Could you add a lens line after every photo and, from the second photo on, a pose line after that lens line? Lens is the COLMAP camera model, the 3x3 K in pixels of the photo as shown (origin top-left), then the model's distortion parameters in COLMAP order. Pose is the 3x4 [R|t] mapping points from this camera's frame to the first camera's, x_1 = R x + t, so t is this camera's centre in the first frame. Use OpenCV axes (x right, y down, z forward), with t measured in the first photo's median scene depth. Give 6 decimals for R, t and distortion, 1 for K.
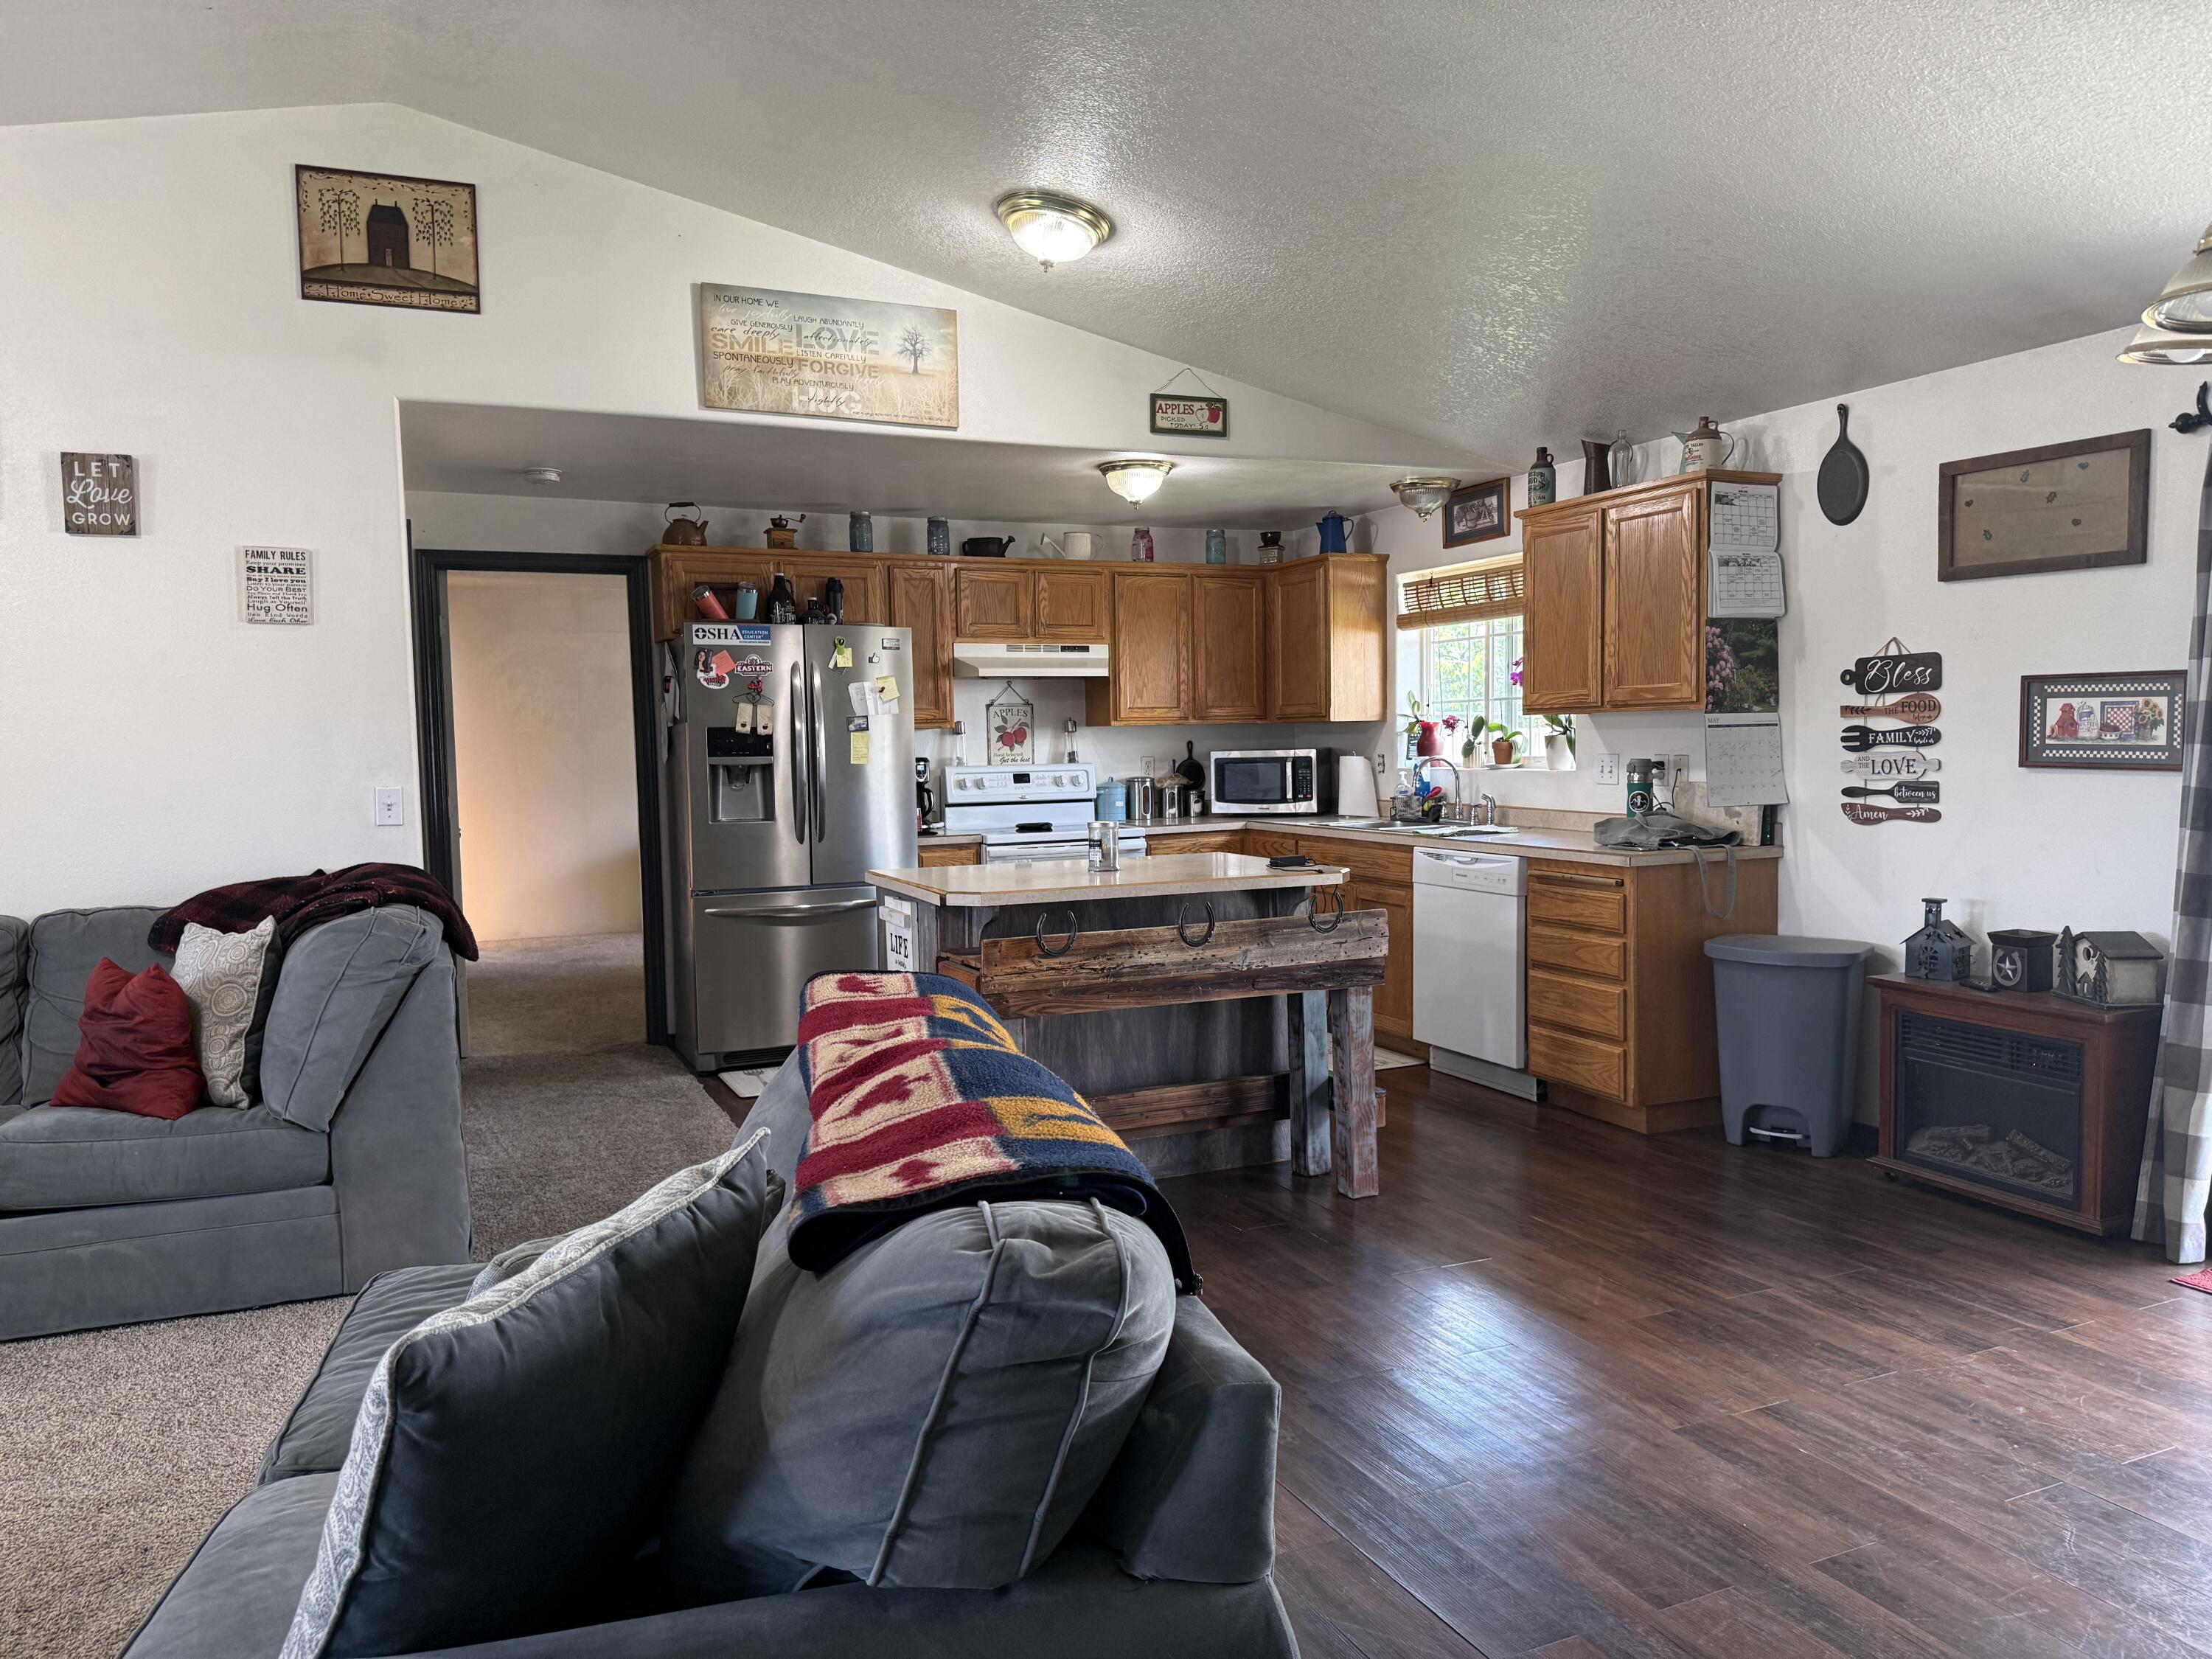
lens RADIAL K [[1555.7, 0, 1108.5], [0, 1555.7, 830.4], [0, 0, 1]] dist [0.060352, -0.080020]
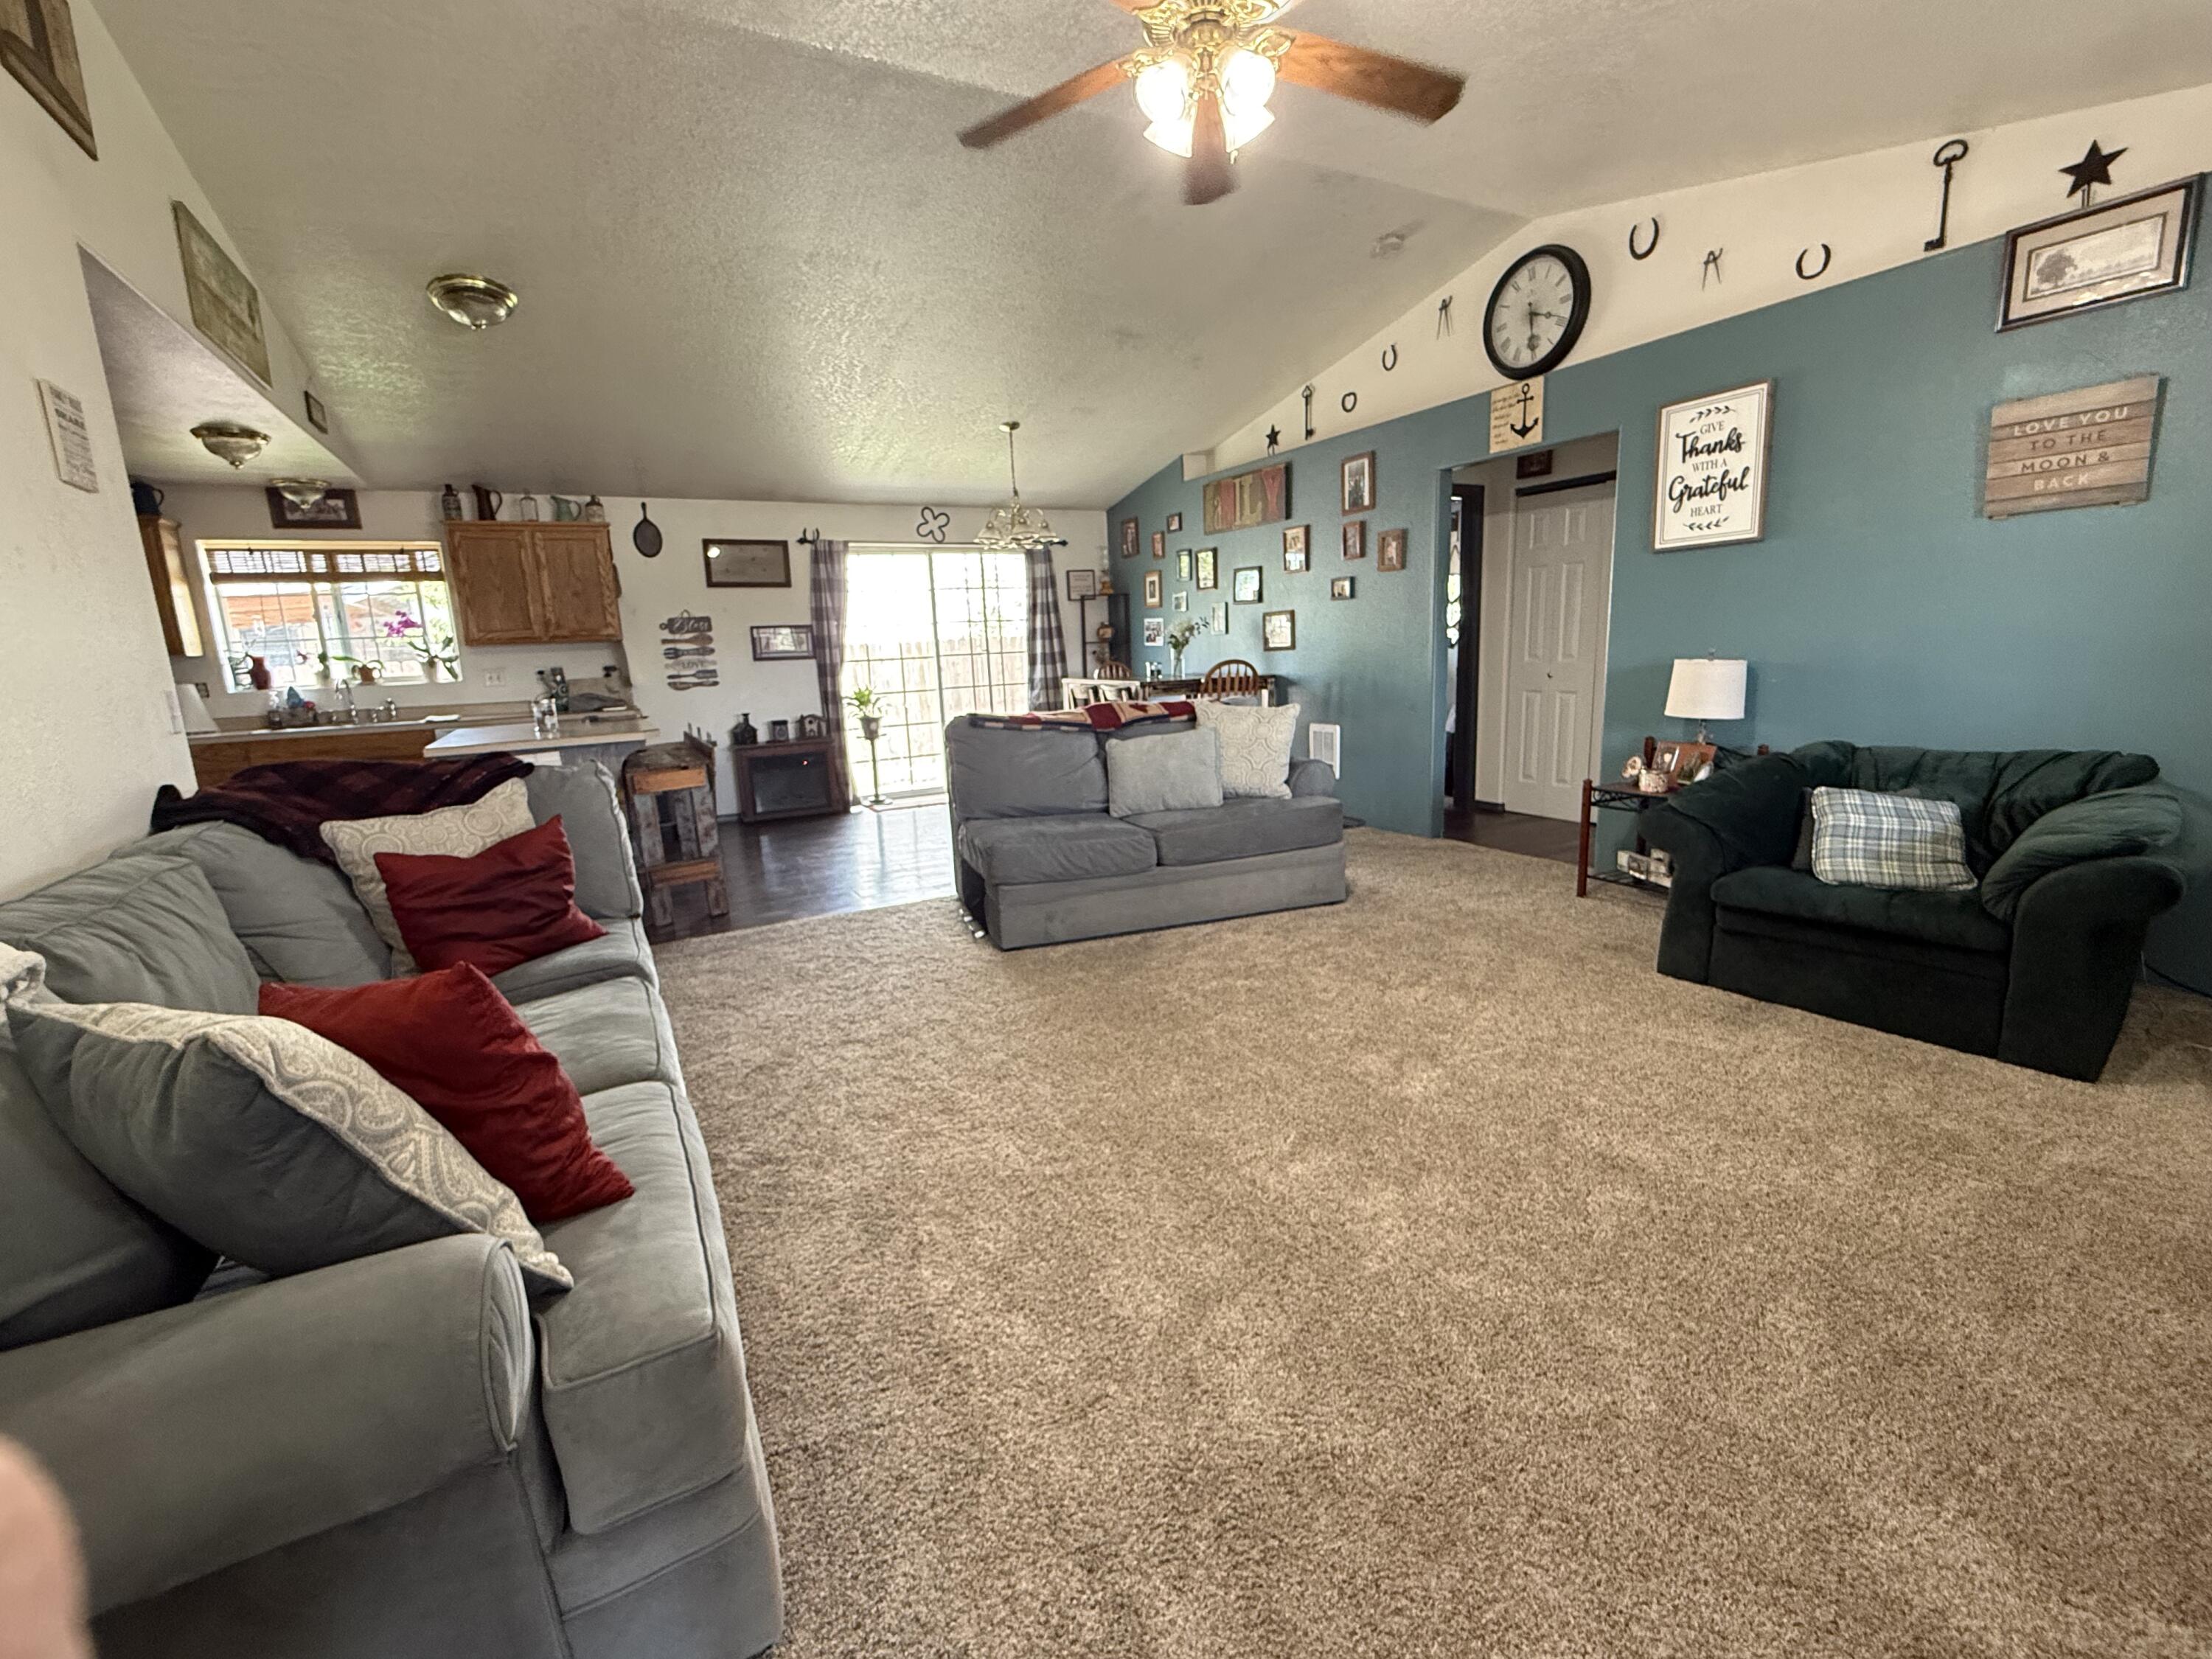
lens RADIAL K [[959.5, 0, 1101.7], [0, 959.5, 823.5], [0, 0, 1]] dist [-0.001070, 0.000136]
pose [[-0.077995, -0.166917, 0.982881, -0.903772], [0.105367, 0.978983, 0.174616, 0.006035], [-0.991370, 0.117183, -0.058768, 0.440410]]
